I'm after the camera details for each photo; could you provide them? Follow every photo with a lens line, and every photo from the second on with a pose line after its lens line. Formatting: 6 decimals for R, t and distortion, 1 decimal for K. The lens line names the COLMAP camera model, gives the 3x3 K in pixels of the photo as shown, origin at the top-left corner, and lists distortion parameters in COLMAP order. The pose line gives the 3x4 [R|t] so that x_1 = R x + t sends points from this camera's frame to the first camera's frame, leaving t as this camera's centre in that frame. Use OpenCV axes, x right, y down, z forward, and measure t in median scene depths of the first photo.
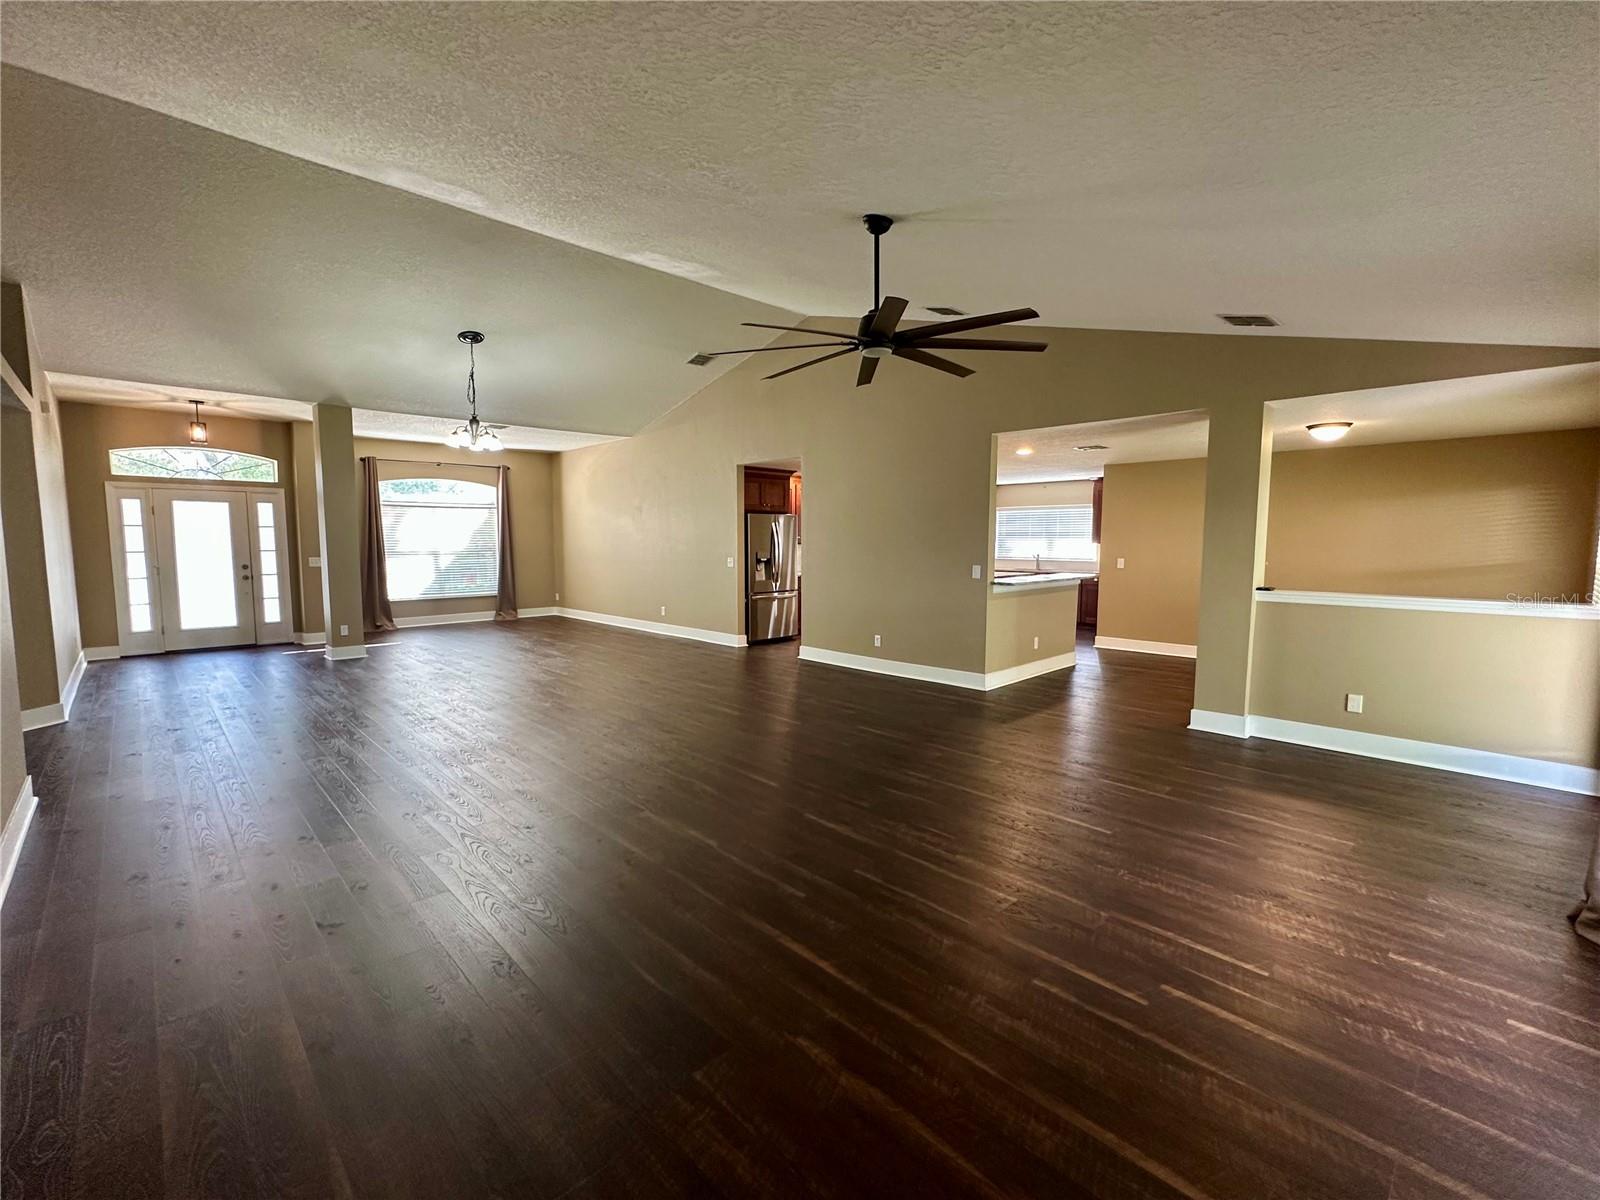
lens RADIAL K [[693.5, 0, 800.5], [0, 693.5, 599.8], [0, 0, 1]] dist [-0.000013, 0.000000]
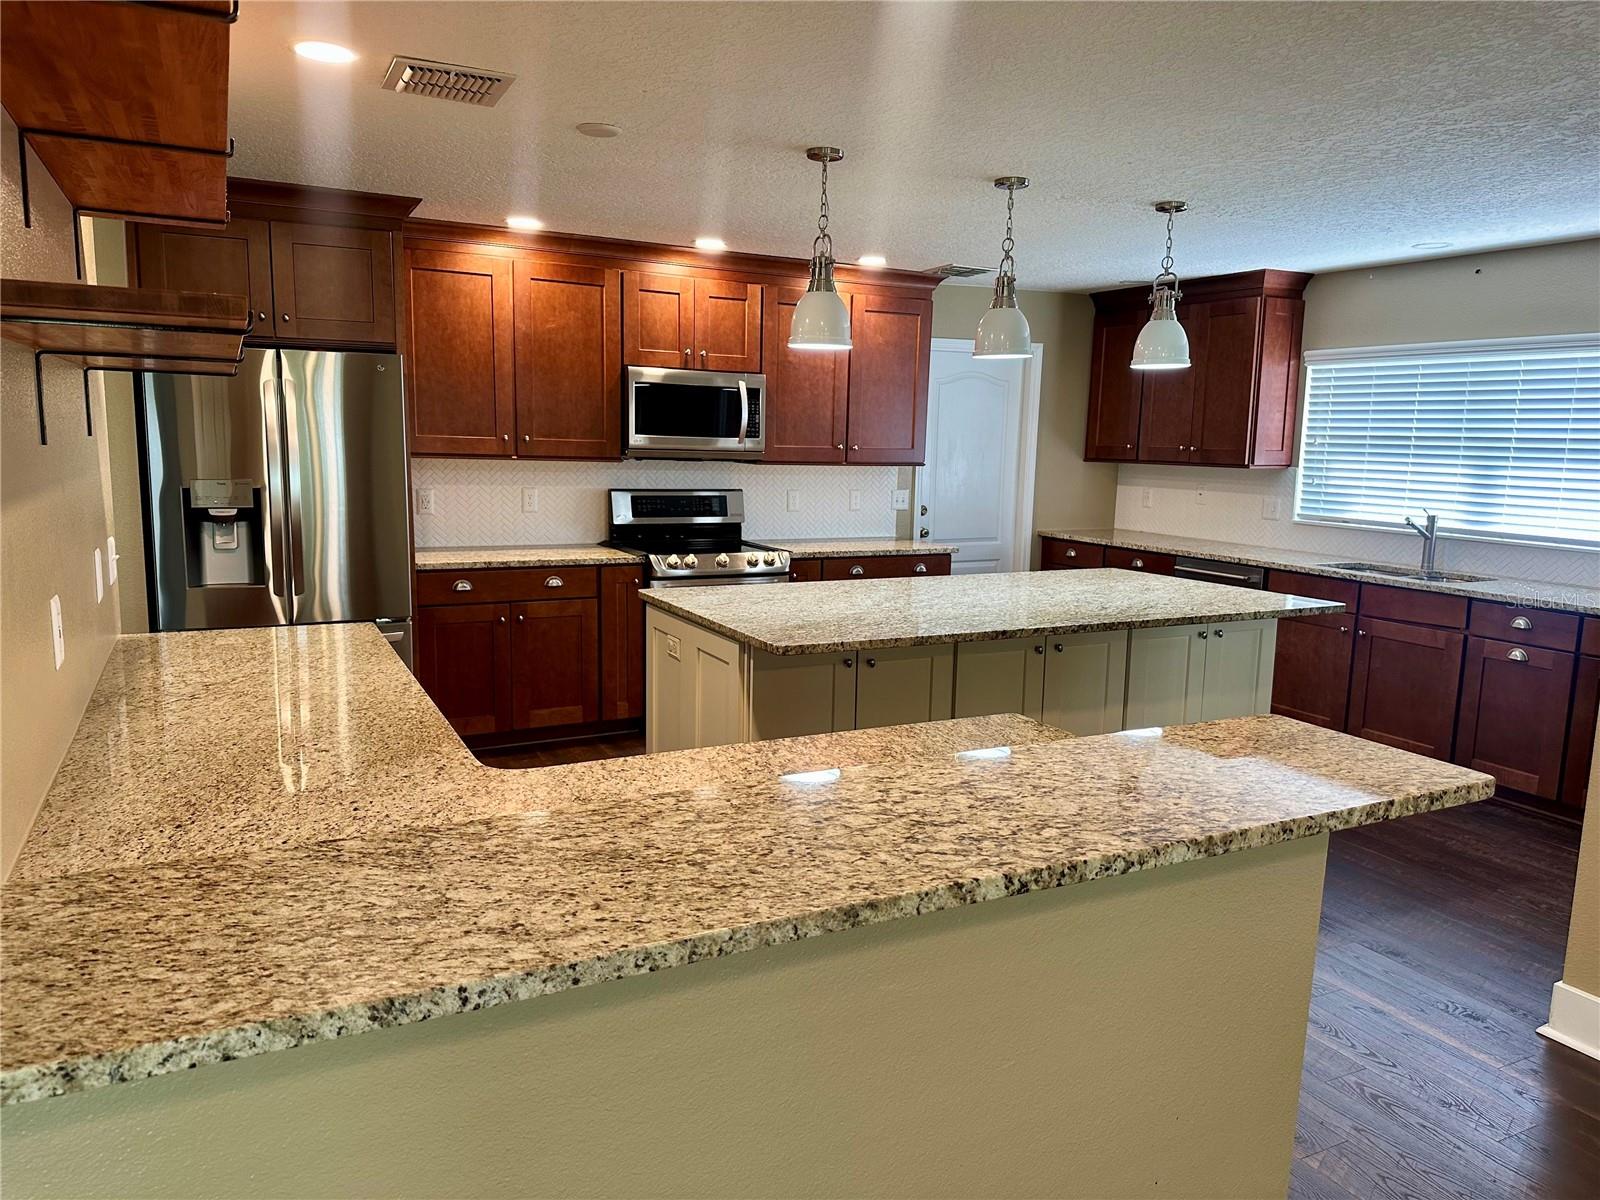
lens RADIAL K [[1130.7, 0, 800.5], [0, 1130.7, 596.3], [0, 0, 1]] dist [0.004301, -0.002816]
pose [[0.955366, 0.070502, -0.286888, 0.225943], [-0.056987, 0.996848, 0.055202, -0.043095], [0.289876, -0.036389, 0.956372, 0.472842]]
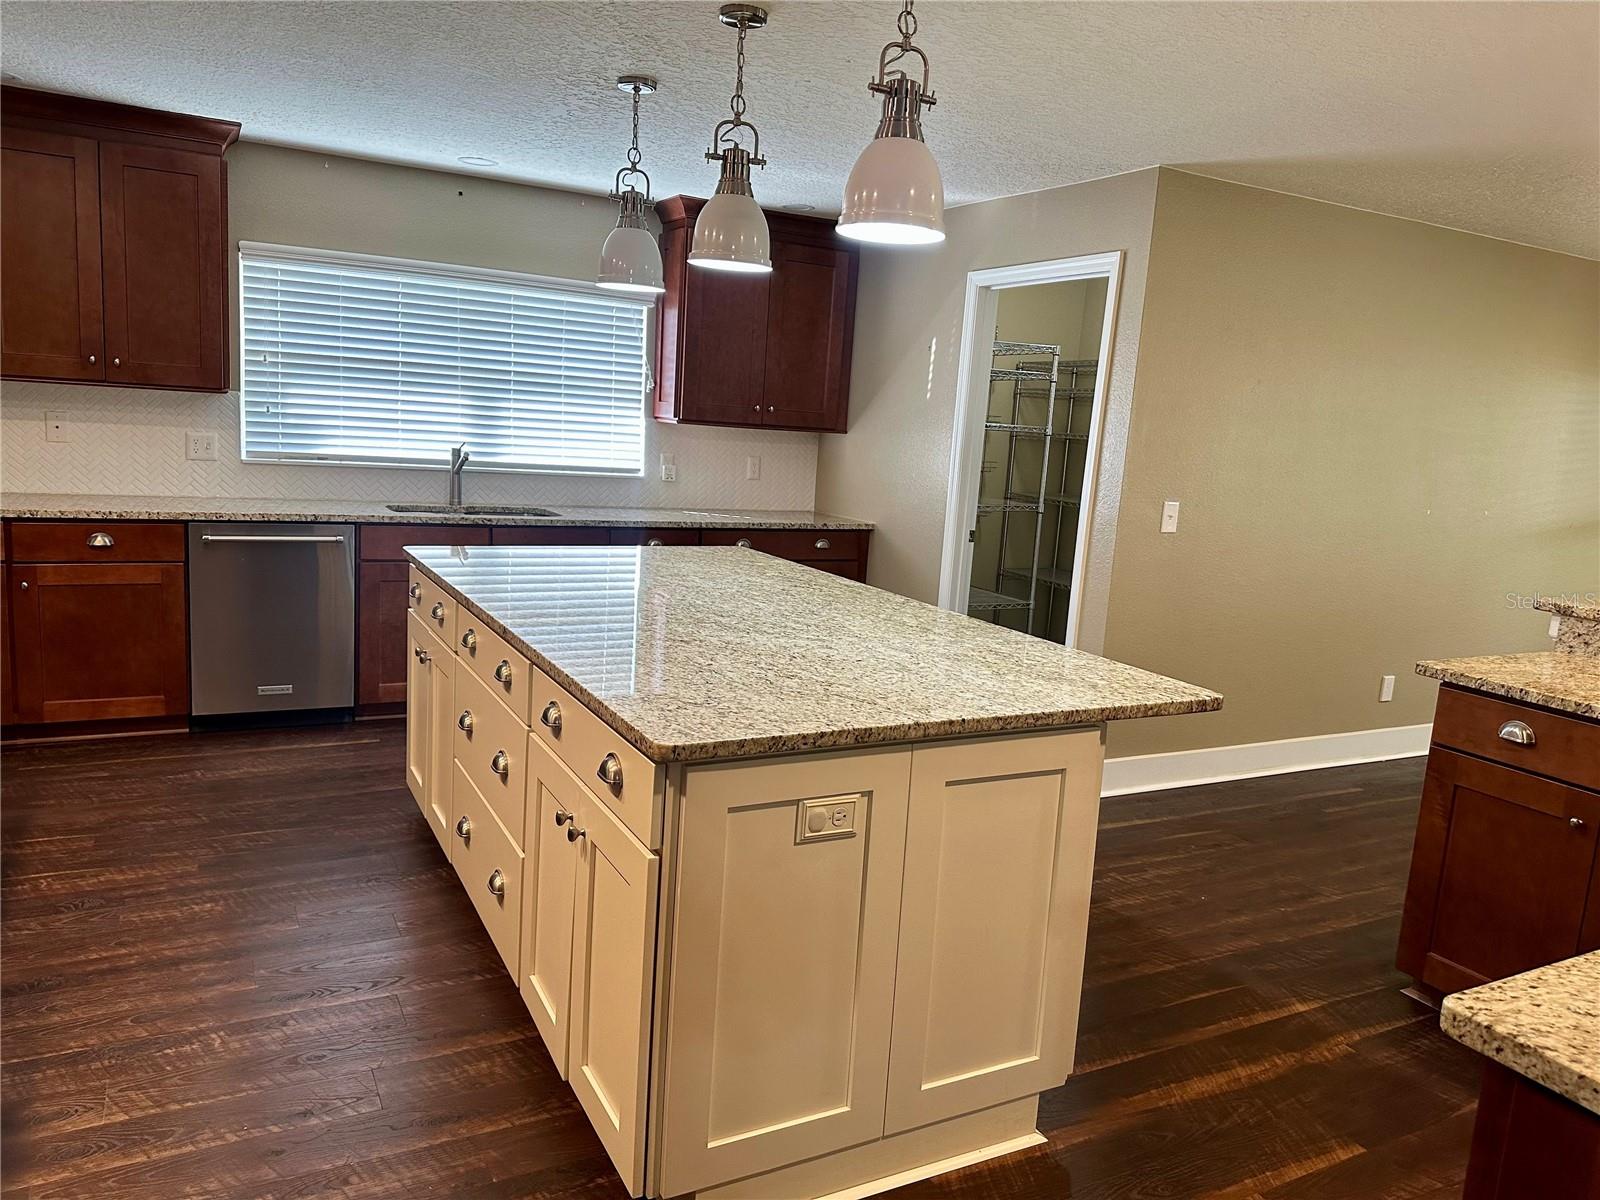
lens RADIAL K [[1130.7, 0, 800.3], [0, 1130.7, 611.7], [0, 0, 1]] dist [0.004301, -0.002816]
pose [[0.280776, -0.144836, 0.948782, -0.046445], [0.019844, 0.989213, 0.145136, -0.062906], [-0.959568, -0.021923, 0.280621, 0.725772]]
